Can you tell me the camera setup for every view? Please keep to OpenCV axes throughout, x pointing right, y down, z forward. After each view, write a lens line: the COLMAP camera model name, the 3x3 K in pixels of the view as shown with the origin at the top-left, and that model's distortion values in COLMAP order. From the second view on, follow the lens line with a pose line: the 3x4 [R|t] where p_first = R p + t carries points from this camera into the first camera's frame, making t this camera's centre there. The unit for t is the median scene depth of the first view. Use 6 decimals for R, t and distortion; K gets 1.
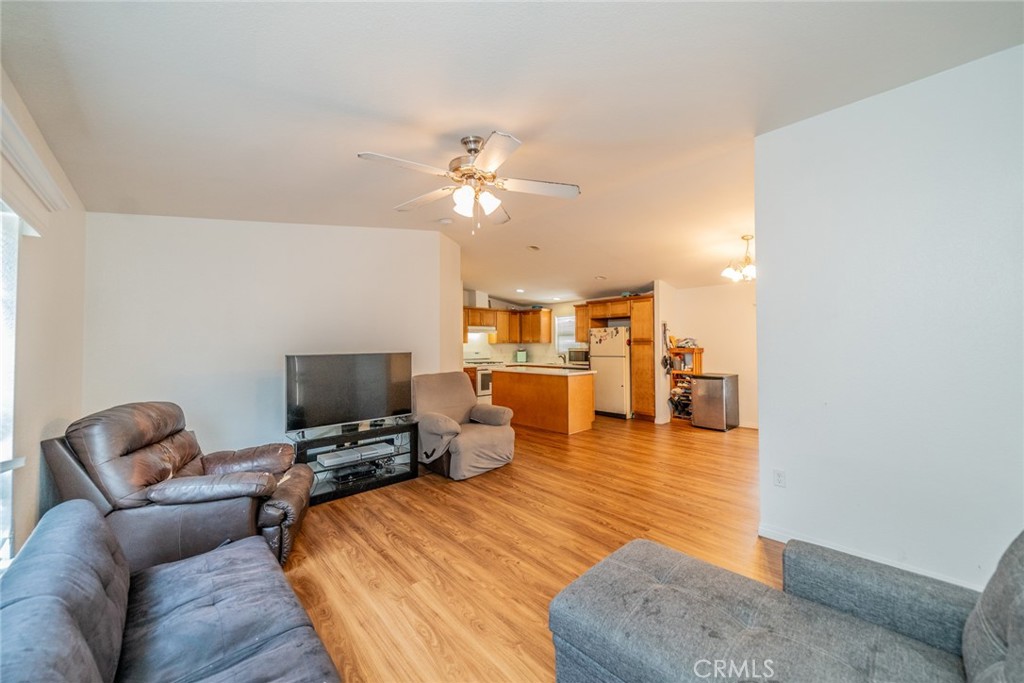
lens RADIAL K [[381.2, 0, 544.0], [0, 381.2, 336.3], [0, 0, 1]] dist [-0.001791, -0.000079]
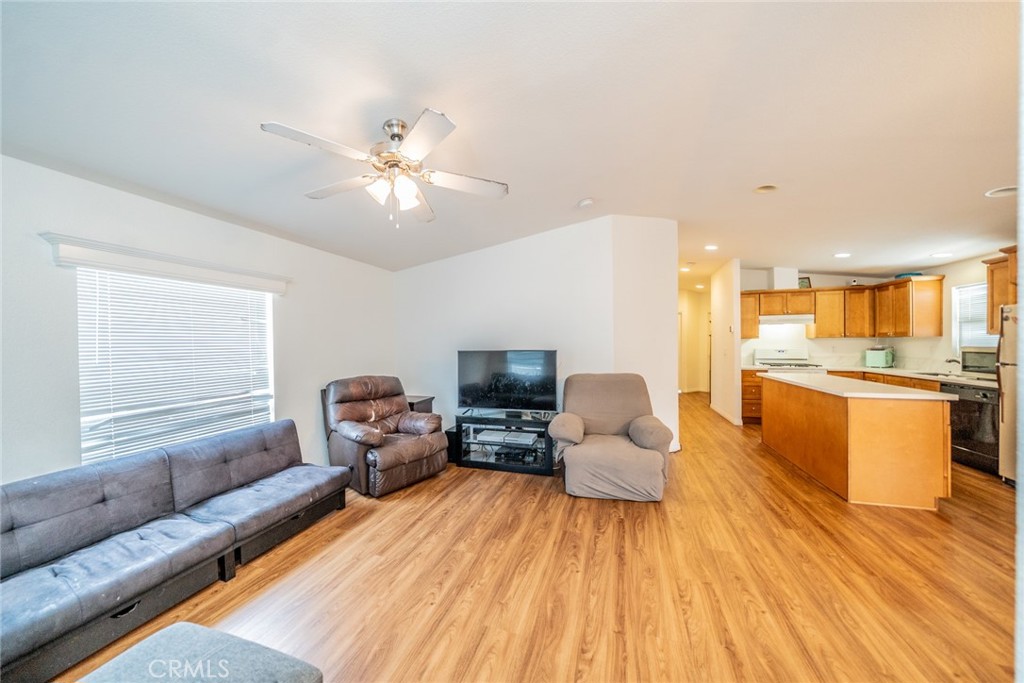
lens RADIAL K [[348.7, 0, 511.4], [0, 348.7, 344.6], [0, 0, 1]] dist [-0.005033, 0.000044]
pose [[0.461401, 0.007205, -0.887163, 0.239514], [0.026698, 0.999401, 0.022001, 0.002671], [0.886790, -0.033836, 0.460932, 0.283406]]
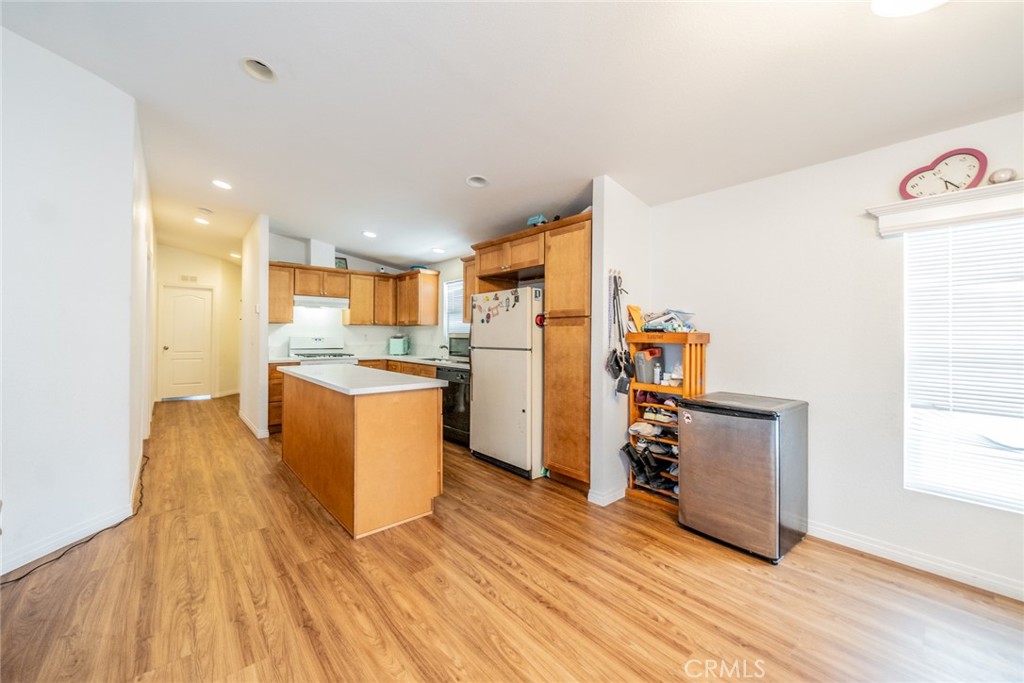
lens RADIAL K [[384.5, 0, 461.2], [0, 384.5, 333.2], [0, 0, 1]] dist [-0.002084, -0.000184]
pose [[0.990432, 0.012403, -0.137444, 0.194191], [-0.009833, 0.999764, 0.019365, 0.024328], [0.137652, -0.017828, 0.990320, 0.515636]]
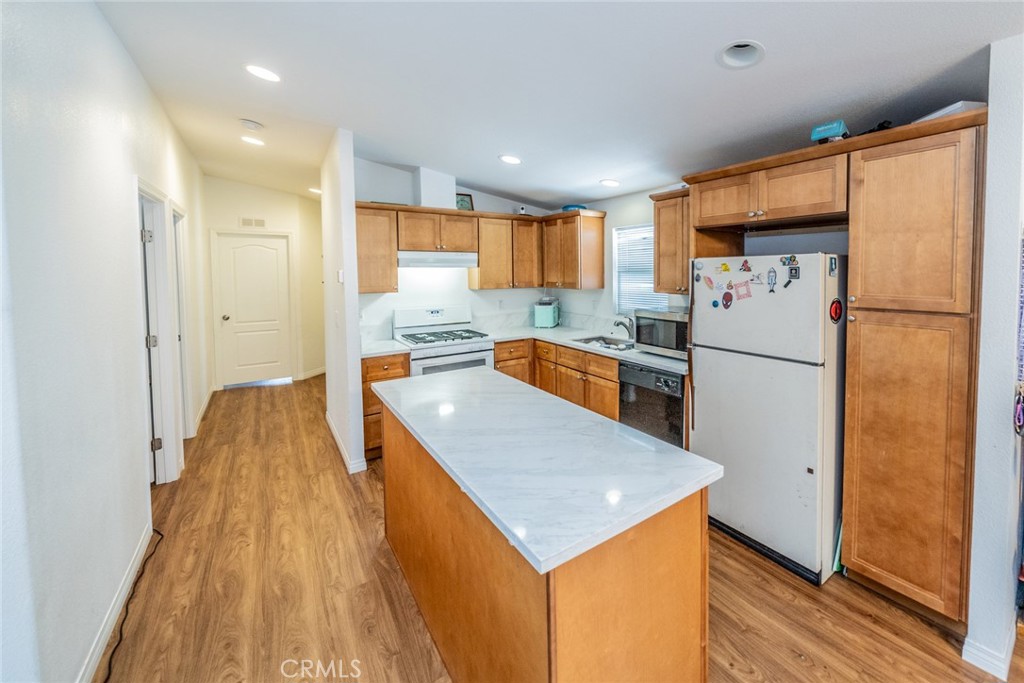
lens RADIAL K [[412.8, 0, 597.1], [0, 412.8, 288.3], [0, 0, 1]] dist [-0.002233, -0.000370]
pose [[0.994147, 0.004920, -0.107925, 0.085246], [0.002475, 0.997663, 0.068281, -0.020913], [0.108008, -0.068149, 0.991811, 0.704128]]
